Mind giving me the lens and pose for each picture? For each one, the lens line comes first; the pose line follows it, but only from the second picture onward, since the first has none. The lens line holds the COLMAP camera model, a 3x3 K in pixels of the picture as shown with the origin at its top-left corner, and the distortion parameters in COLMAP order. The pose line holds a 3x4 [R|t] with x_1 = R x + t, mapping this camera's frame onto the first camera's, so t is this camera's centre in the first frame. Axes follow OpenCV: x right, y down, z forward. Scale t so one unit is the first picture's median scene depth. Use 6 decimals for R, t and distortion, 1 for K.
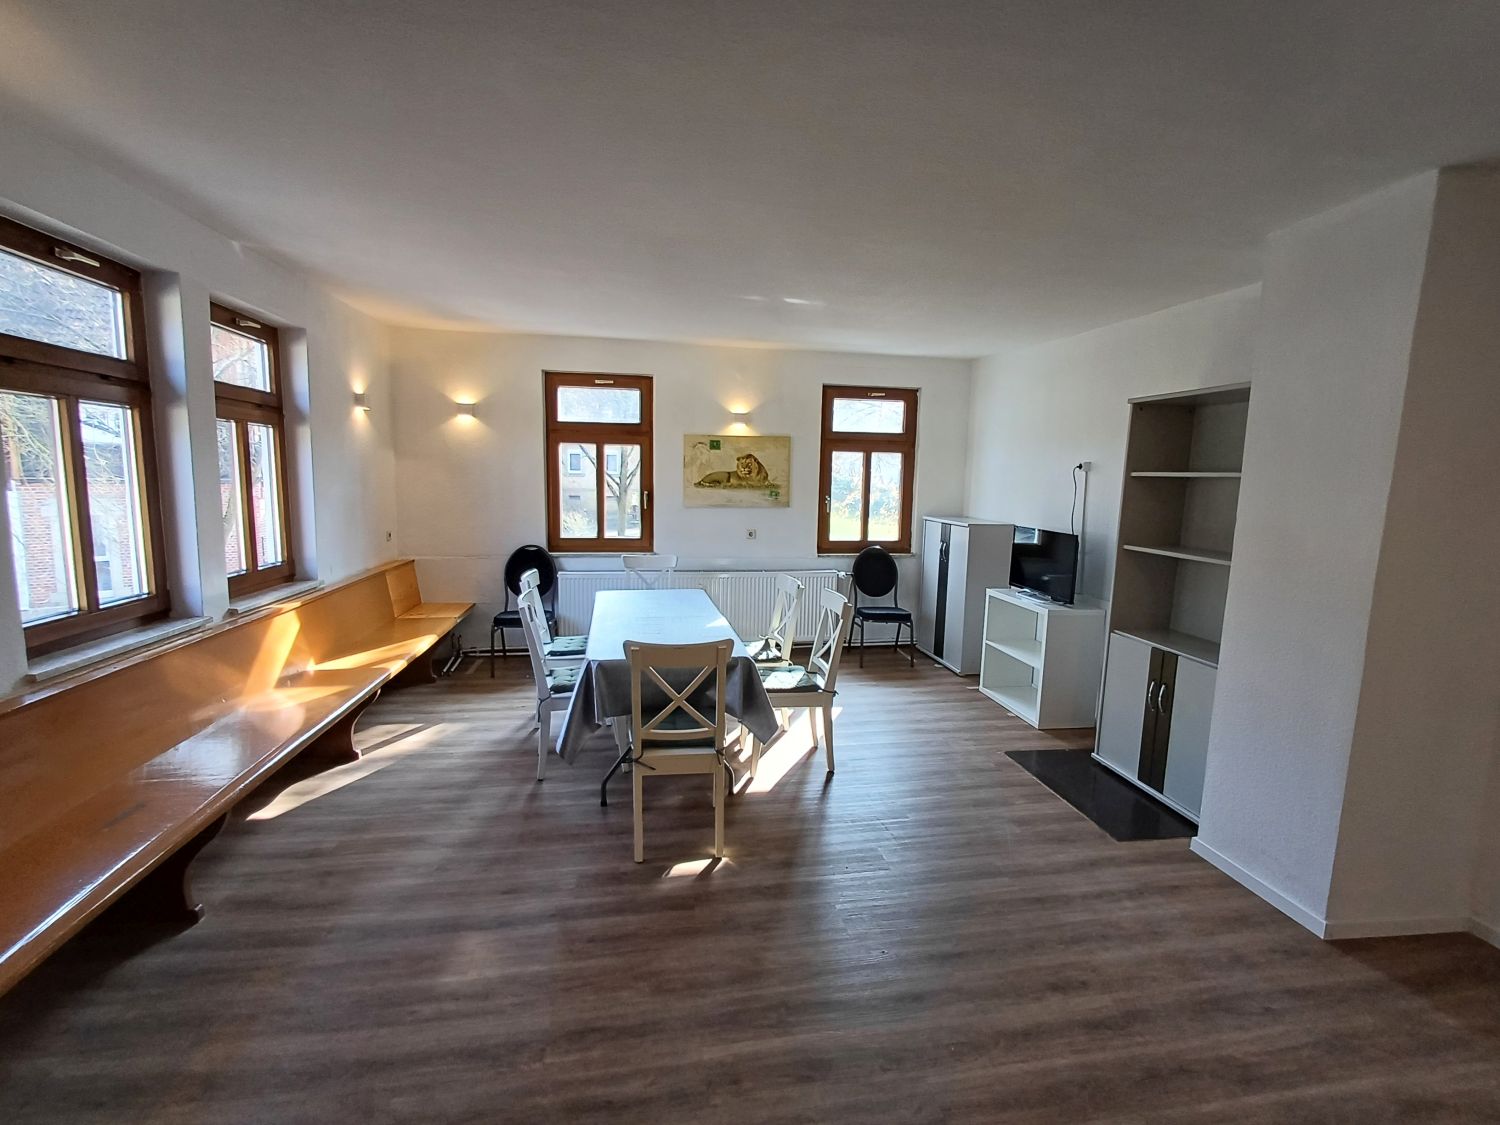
lens RADIAL K [[681.0, 0, 750.0], [0, 681.0, 562.5], [0, 0, 1]] dist [0.001872, 0.000665]
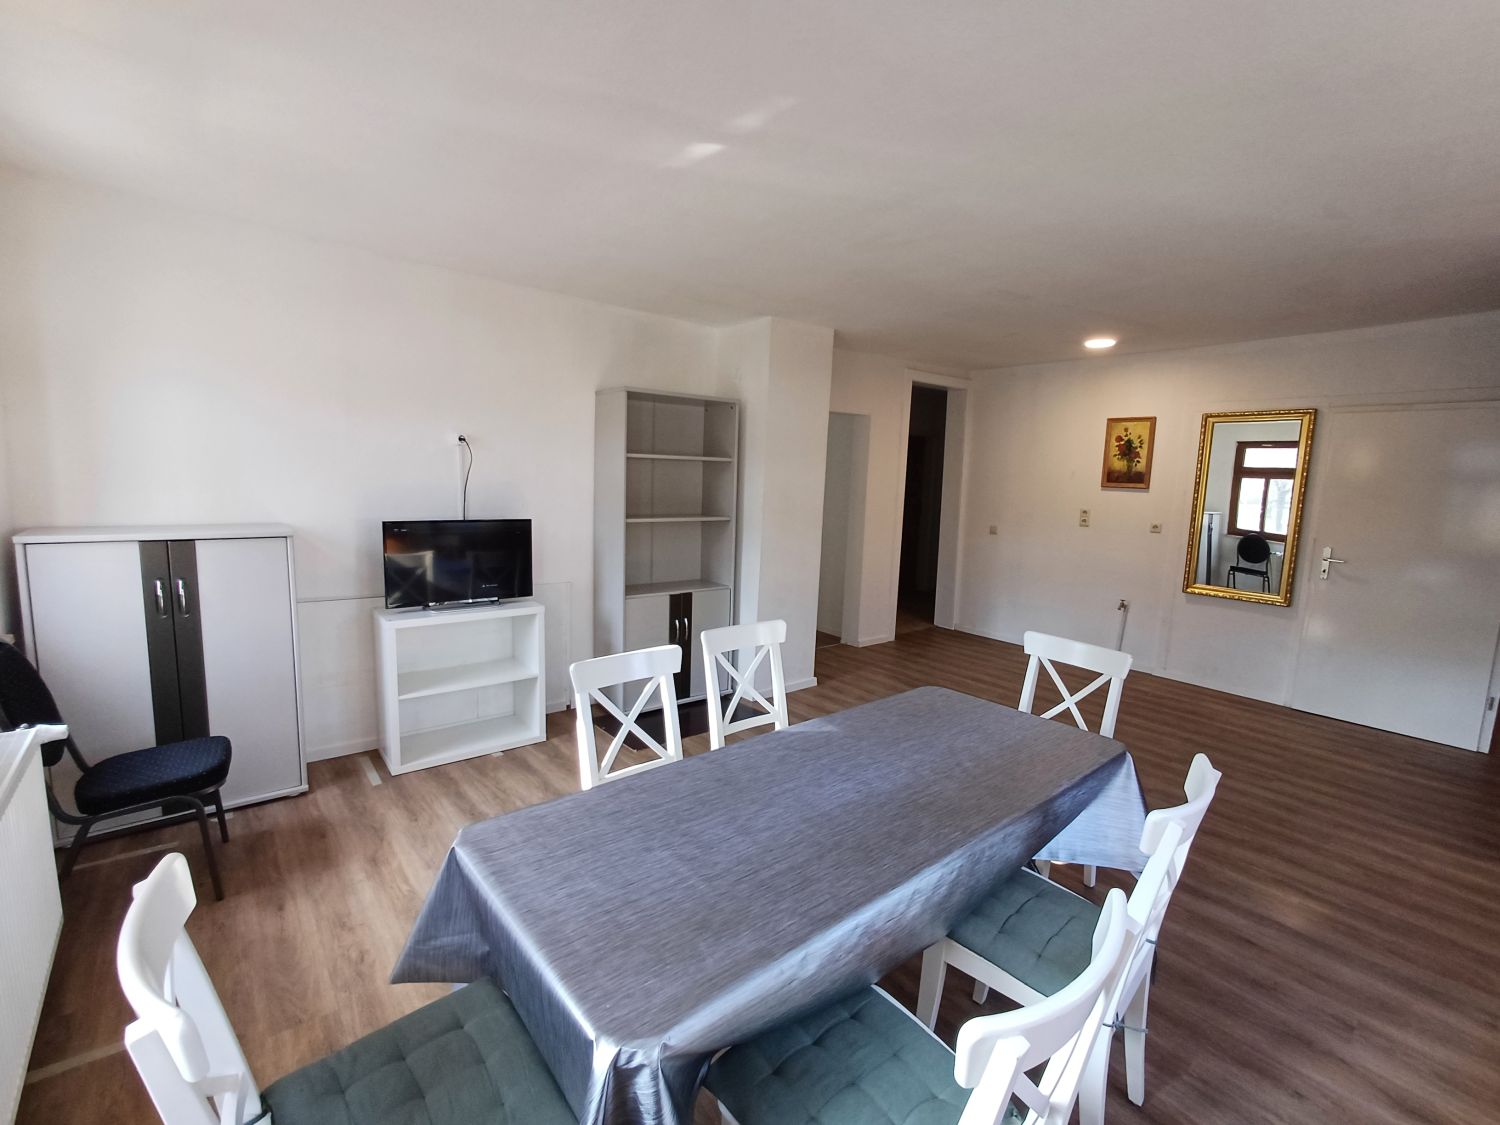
lens RADIAL K [[681.0, 0, 750.0], [0, 681.0, 562.5], [0, 0, 1]] dist [0.001872, 0.000665]
pose [[-0.501789, -0.154842, 0.851018, -0.617271], [0.066773, 0.973977, 0.216586, -0.224035], [-0.862409, 0.165505, -0.478392, 1.655343]]
